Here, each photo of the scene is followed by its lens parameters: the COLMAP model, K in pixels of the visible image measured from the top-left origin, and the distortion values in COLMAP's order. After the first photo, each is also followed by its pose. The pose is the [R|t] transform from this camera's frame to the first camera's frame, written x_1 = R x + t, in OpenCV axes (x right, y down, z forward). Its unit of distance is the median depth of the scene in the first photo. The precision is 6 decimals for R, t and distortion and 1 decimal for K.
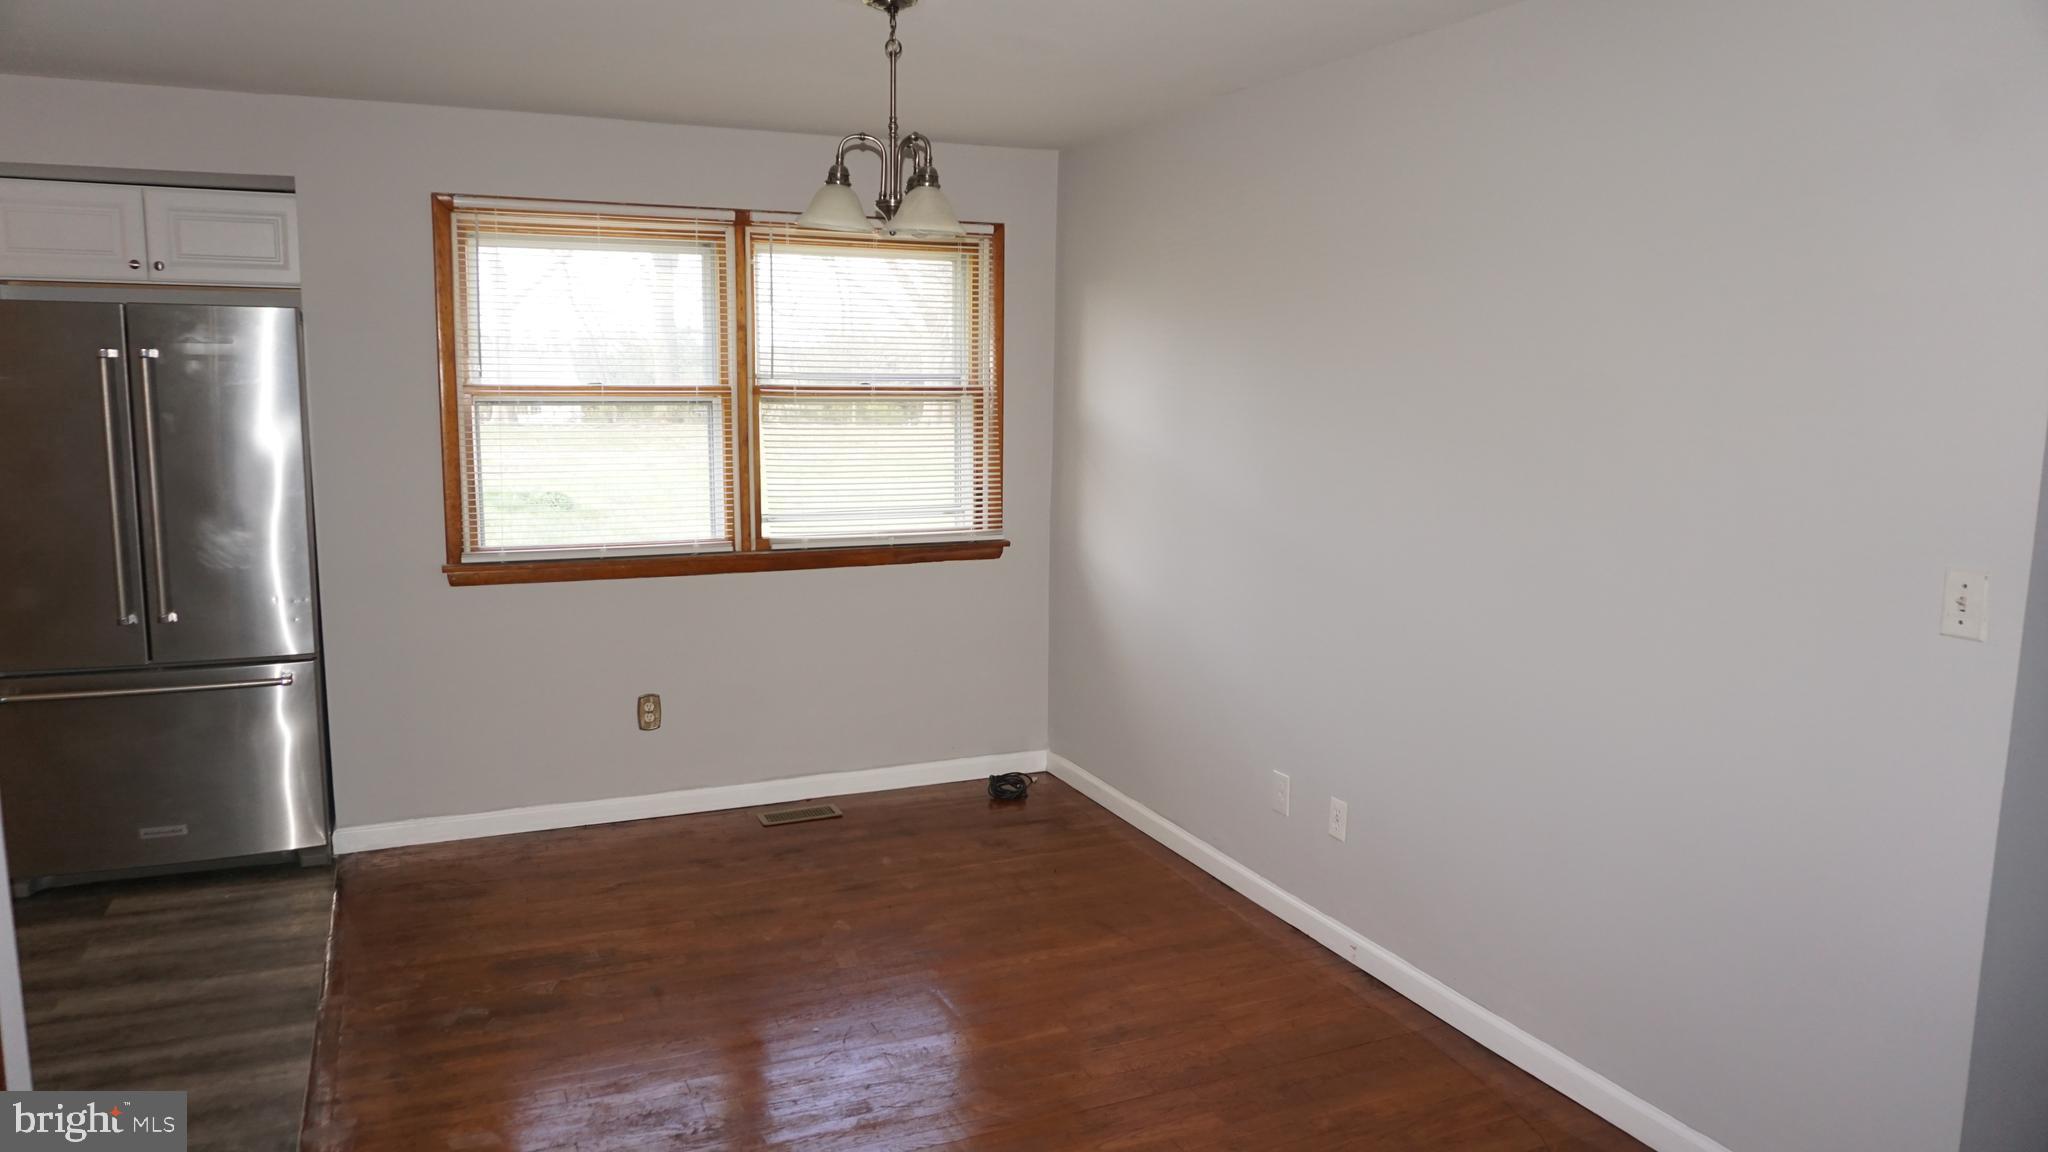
lens RADIAL K [[1360.7, 0, 1015.5], [0, 1360.7, 575.8], [0, 0, 1]] dist [-0.051473, 0.022530]
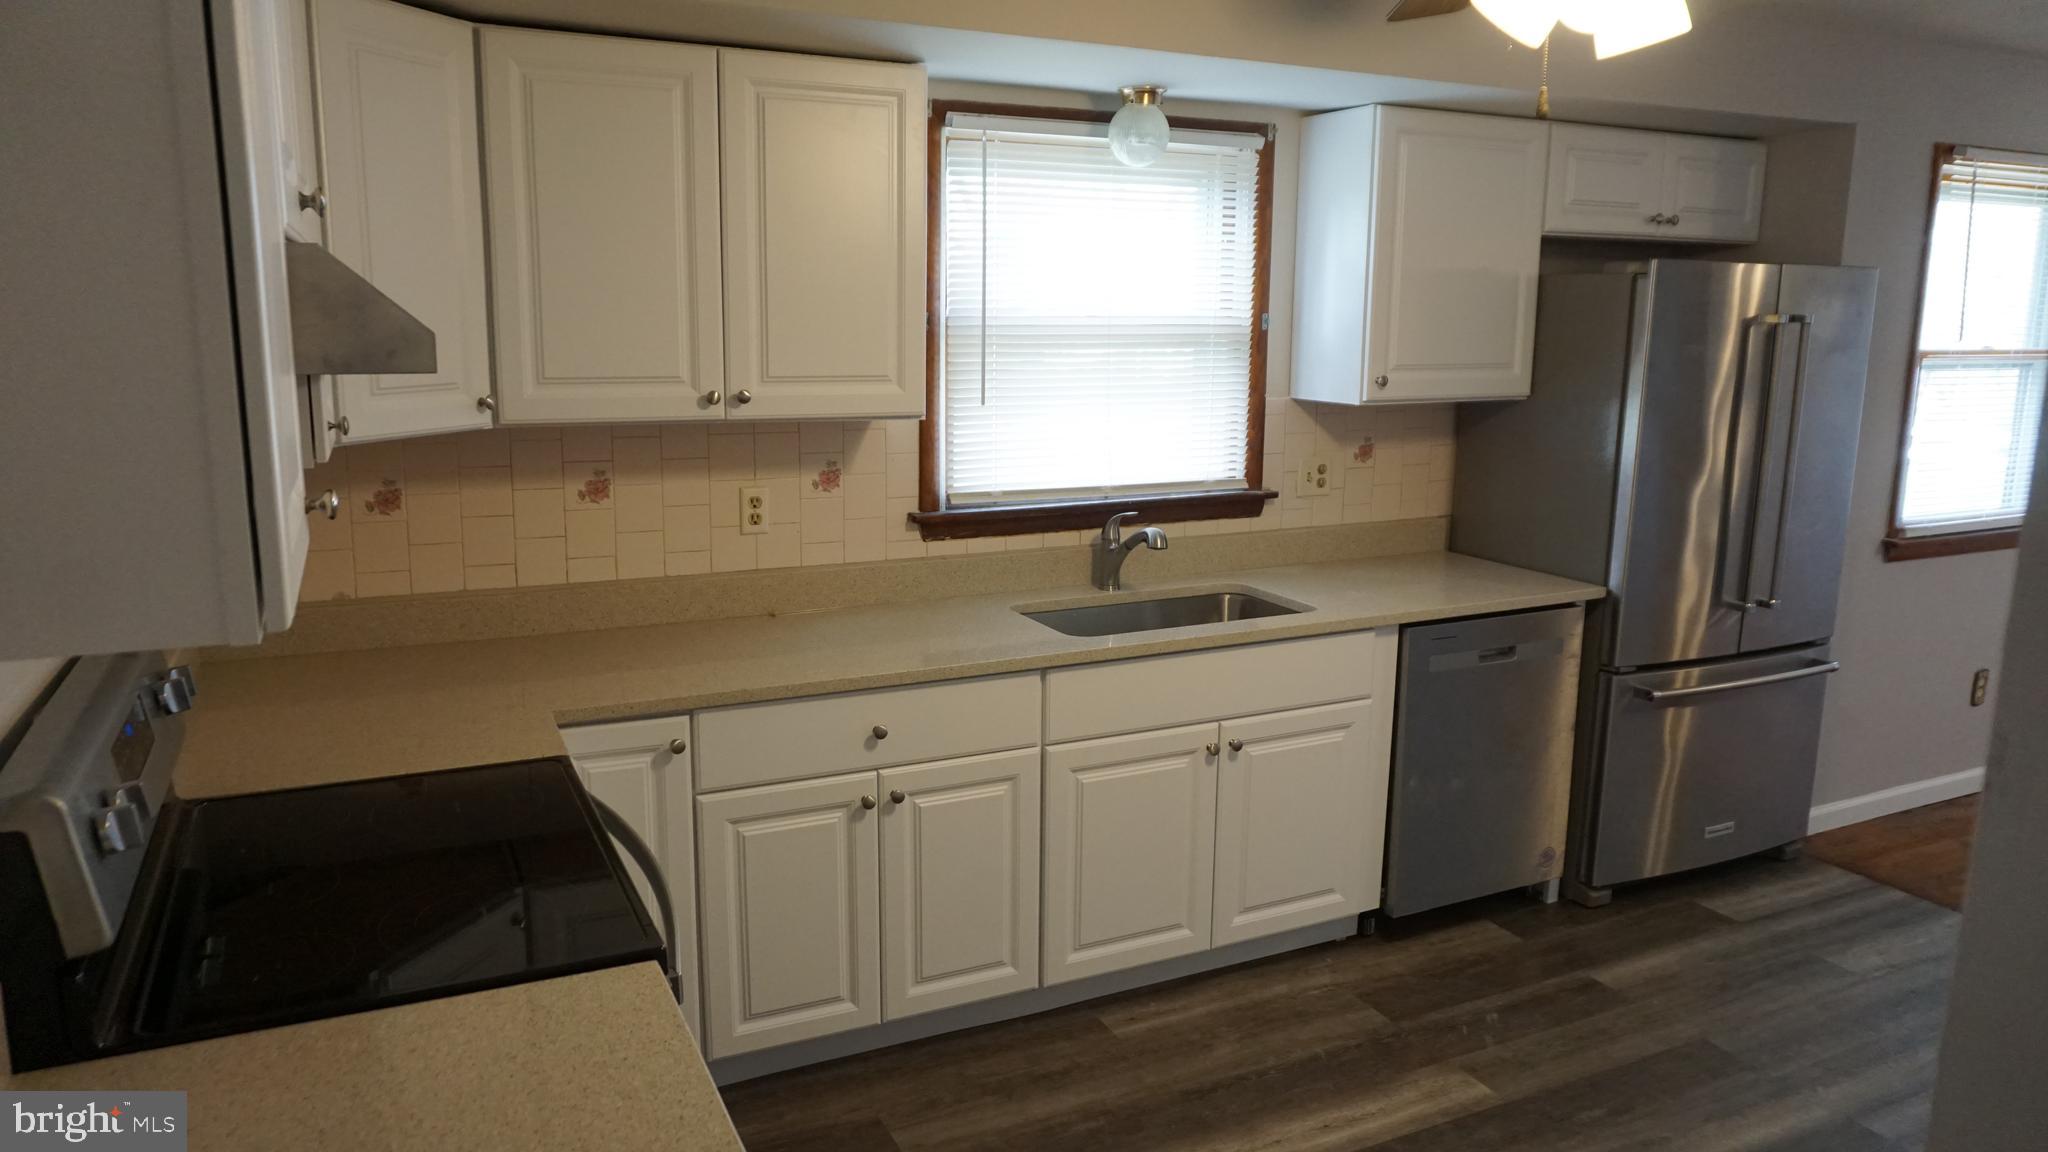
lens RADIAL K [[1360.7, 0, 1015.5], [0, 1360.7, 575.8], [0, 0, 1]] dist [-0.051473, 0.022530]
pose [[0.999720, -0.009262, 0.021752, -1.037701], [0.008164, 0.998714, 0.050034, -0.035231], [-0.022188, -0.049843, 0.998511, 0.066769]]
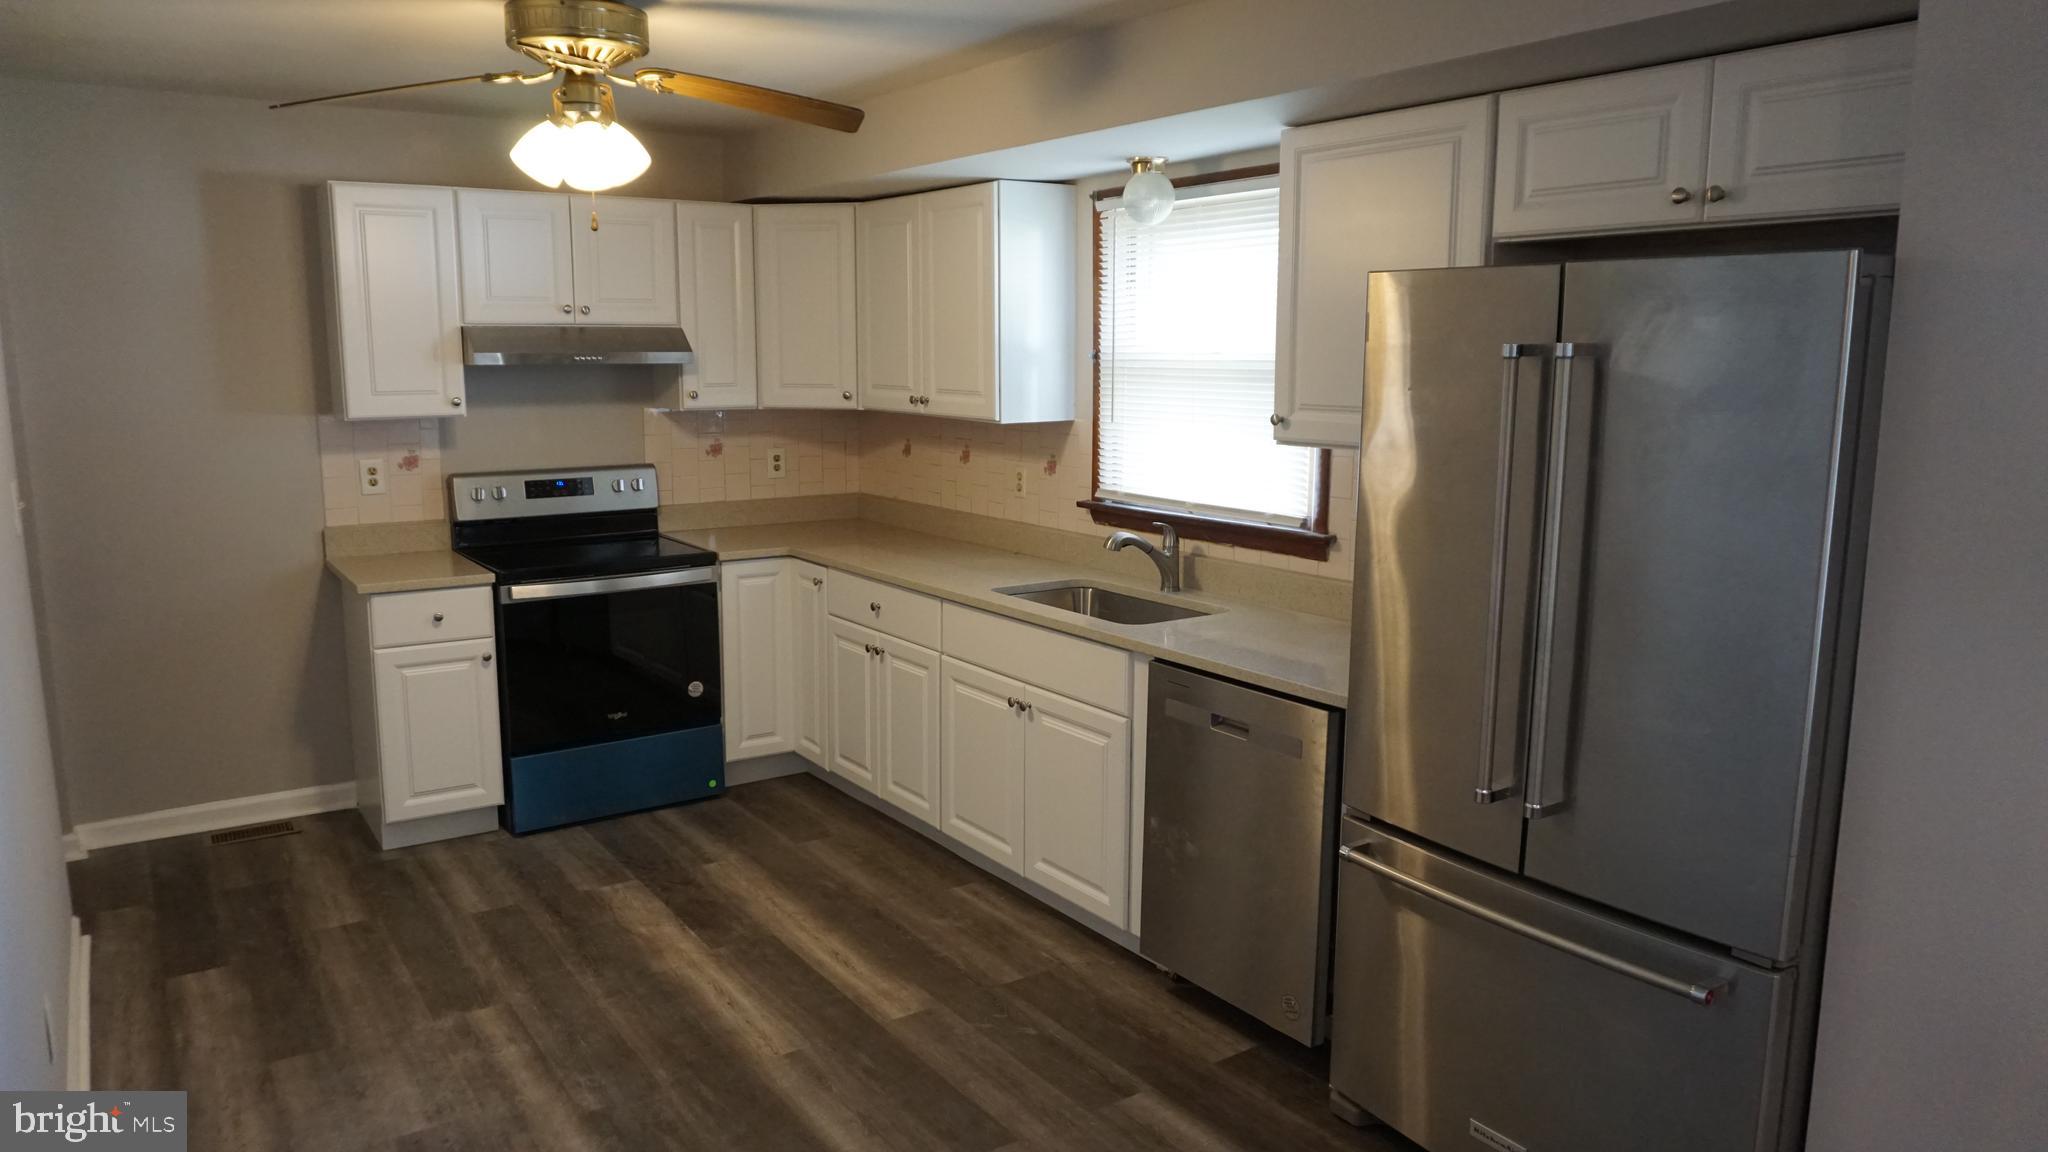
lens RADIAL K [[1360.7, 0, 1015.5], [0, 1360.7, 575.8], [0, 0, 1]] dist [-0.051473, 0.022530]
pose [[0.182329, 0.149508, -0.971804, -0.111746], [-0.142892, 0.981908, 0.124253, -0.094636], [0.972799, 0.116209, 0.200394, 0.572484]]
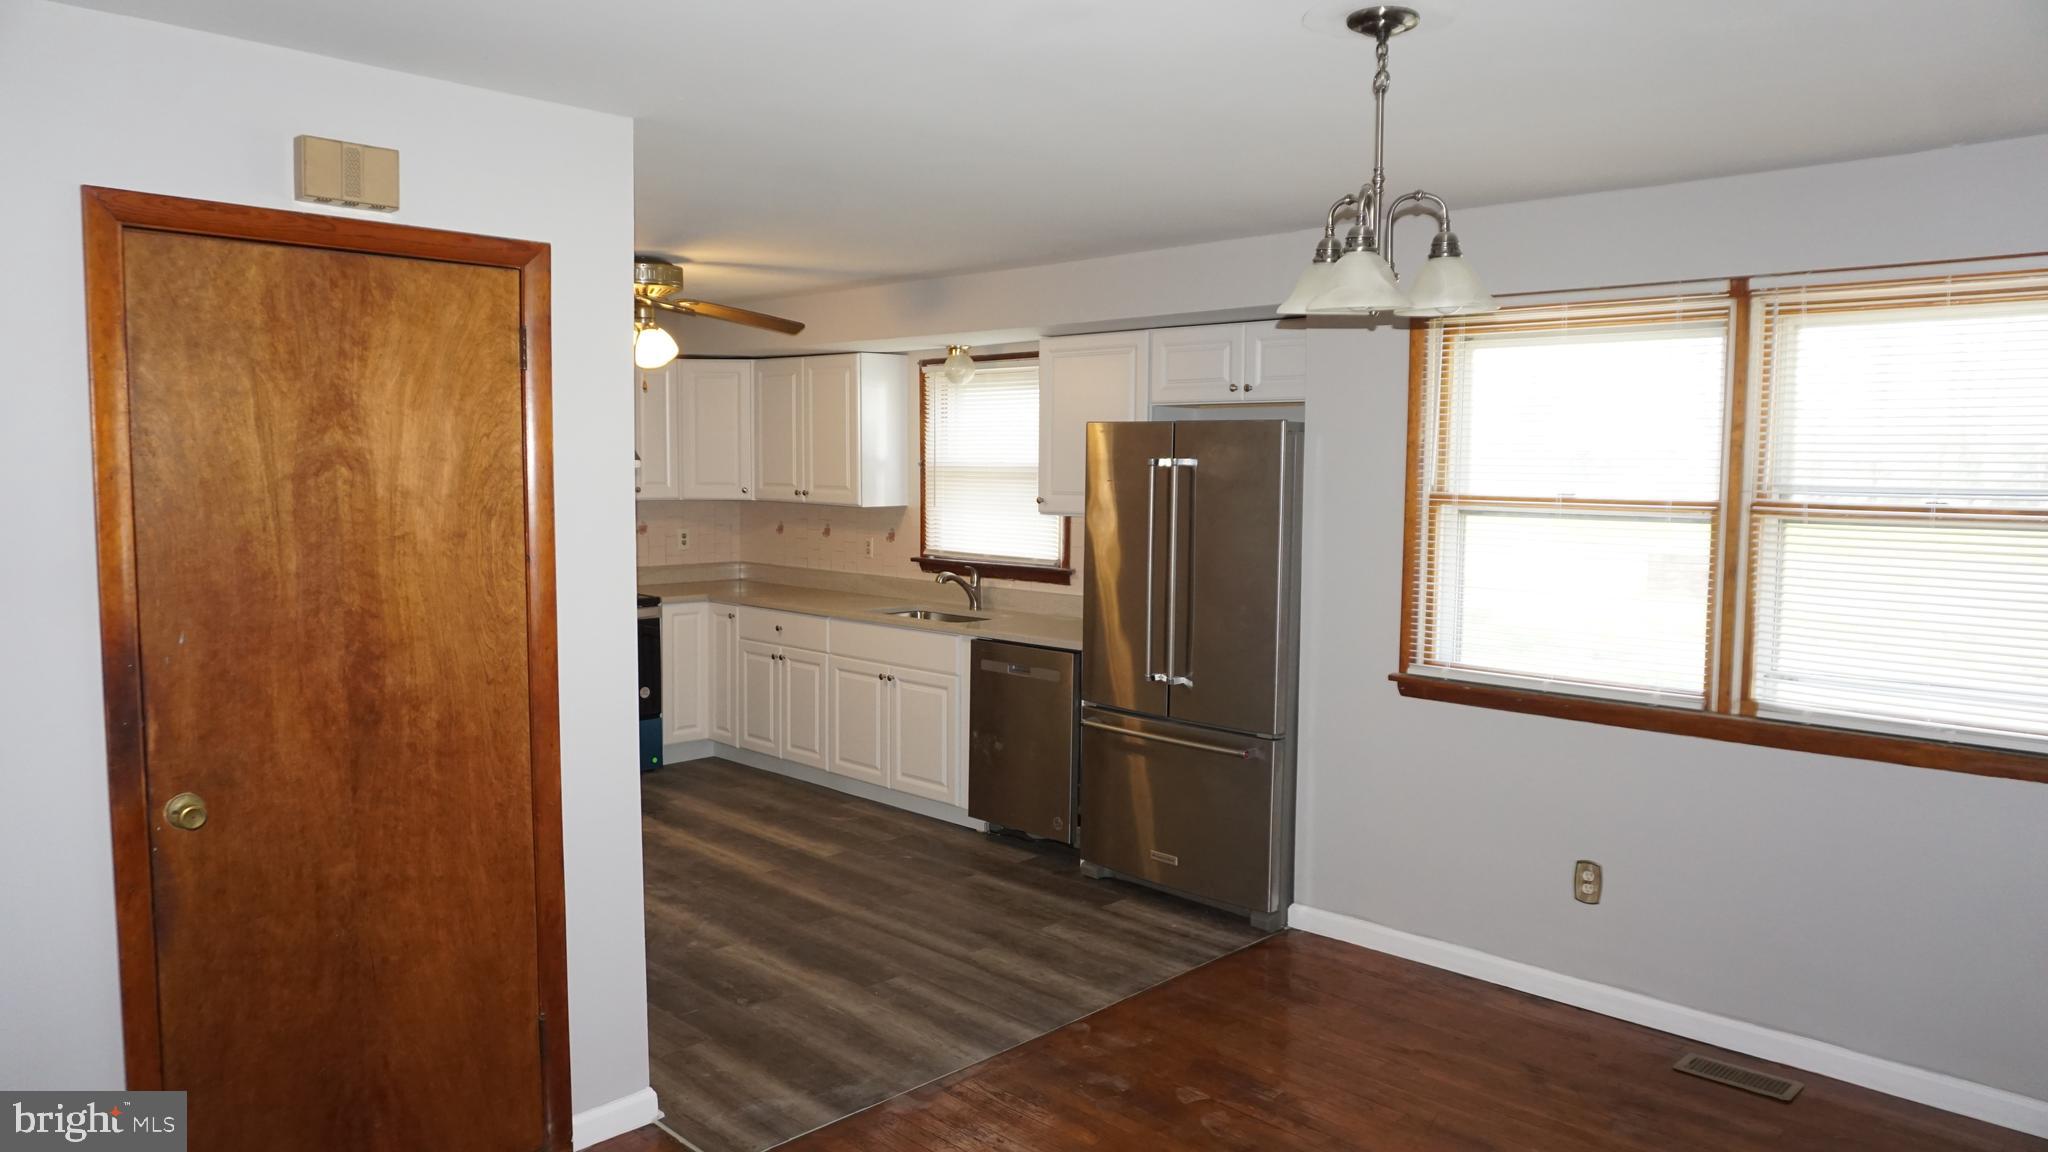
lens RADIAL K [[1360.7, 0, 1015.5], [0, 1360.7, 575.8], [0, 0, 1]] dist [-0.051473, 0.022530]
pose [[0.359305, 0.070491, -0.930554, 0.387561], [-0.138661, 0.990107, 0.021462, -0.059973], [0.922861, 0.121320, 0.365525, 0.361698]]
